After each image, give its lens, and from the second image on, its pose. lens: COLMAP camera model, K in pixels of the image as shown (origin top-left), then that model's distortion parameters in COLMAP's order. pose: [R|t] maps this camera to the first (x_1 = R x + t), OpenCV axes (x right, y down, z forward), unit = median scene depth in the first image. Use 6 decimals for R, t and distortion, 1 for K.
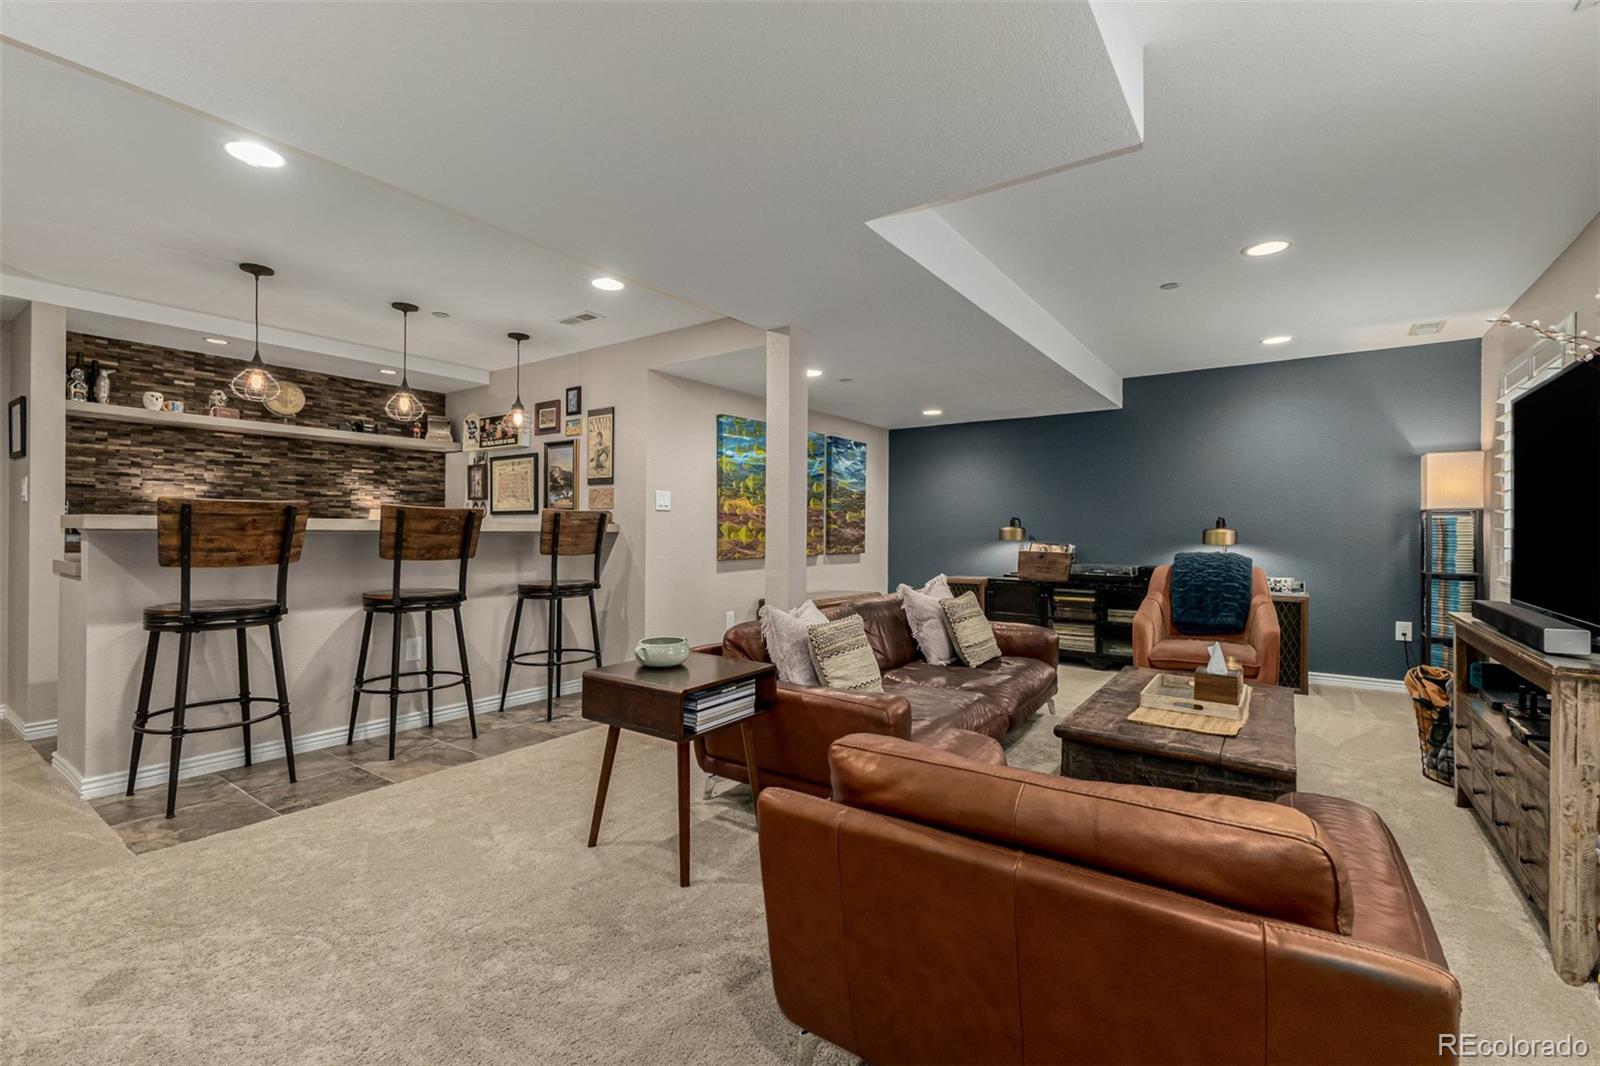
lens RADIAL K [[688.6, 0, 800.0], [0, 688.6, 533.0], [0, 0, 1]] dist [0.005233, 0.000647]
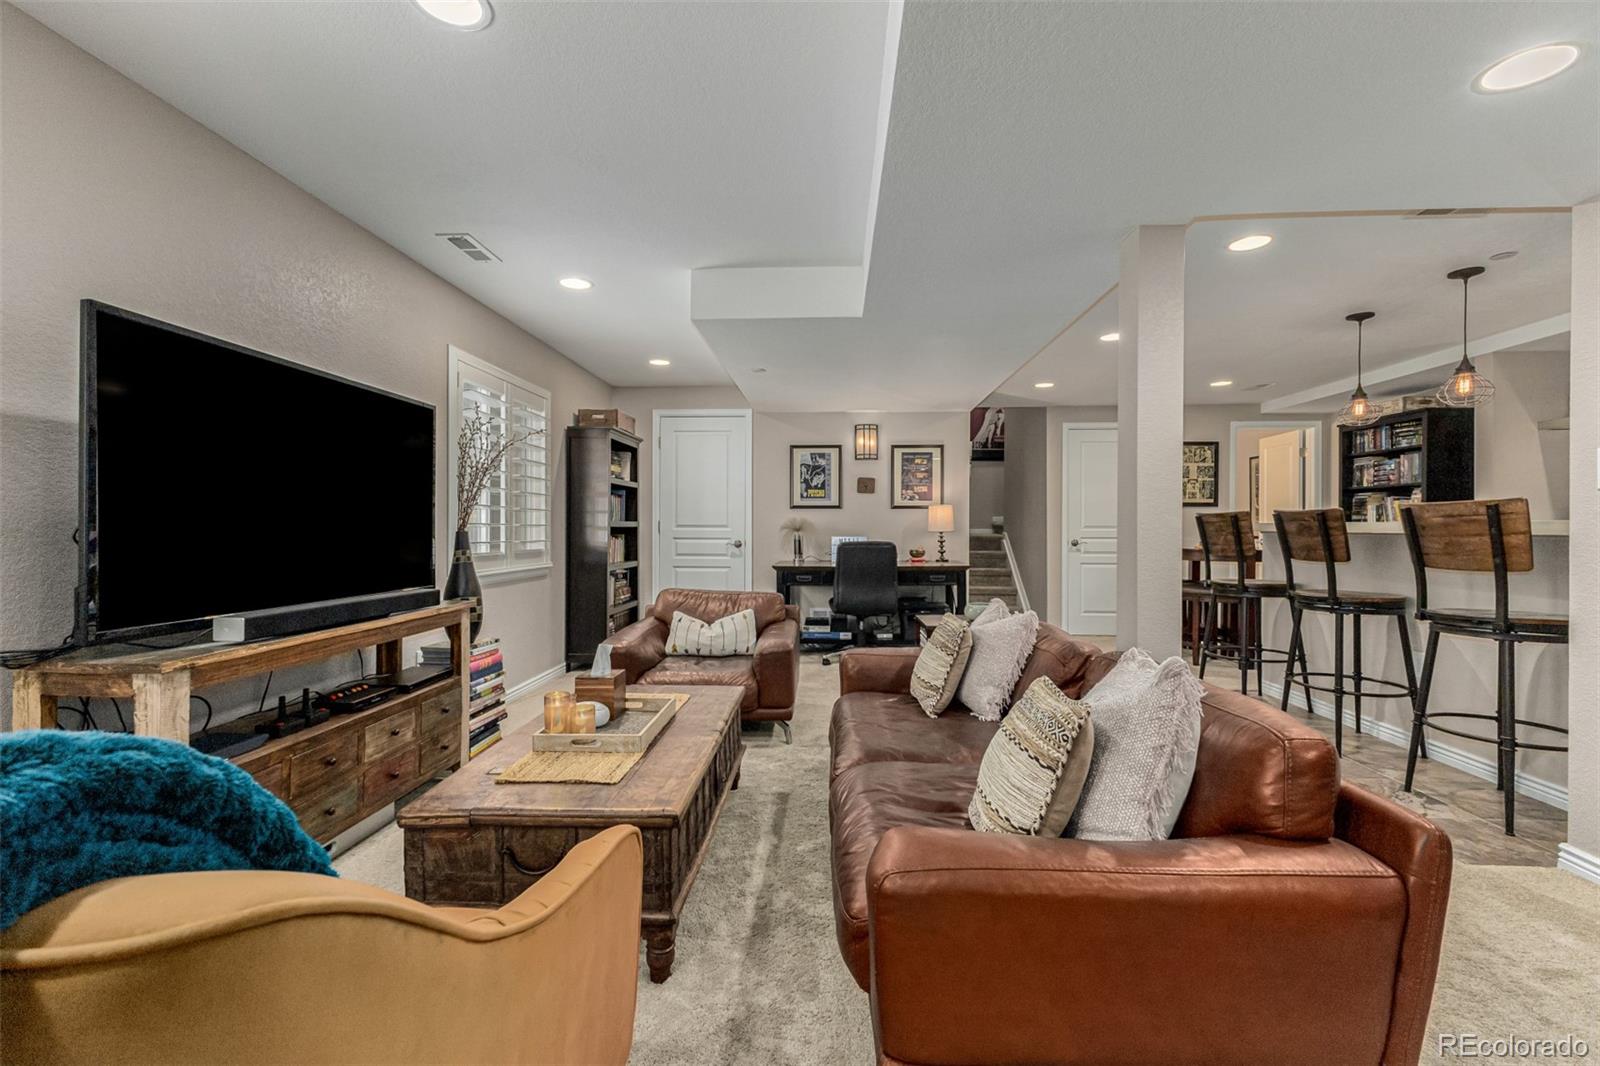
lens RADIAL K [[688.6, 0, 800.0], [0, 688.6, 533.0], [0, 0, 1]] dist [0.005233, 0.000647]
pose [[-0.847175, -0.004457, -0.531296, 0.474383], [-0.009406, 0.999934, 0.006609, -0.001675], [0.531231, 0.010596, -0.847161, 1.047314]]
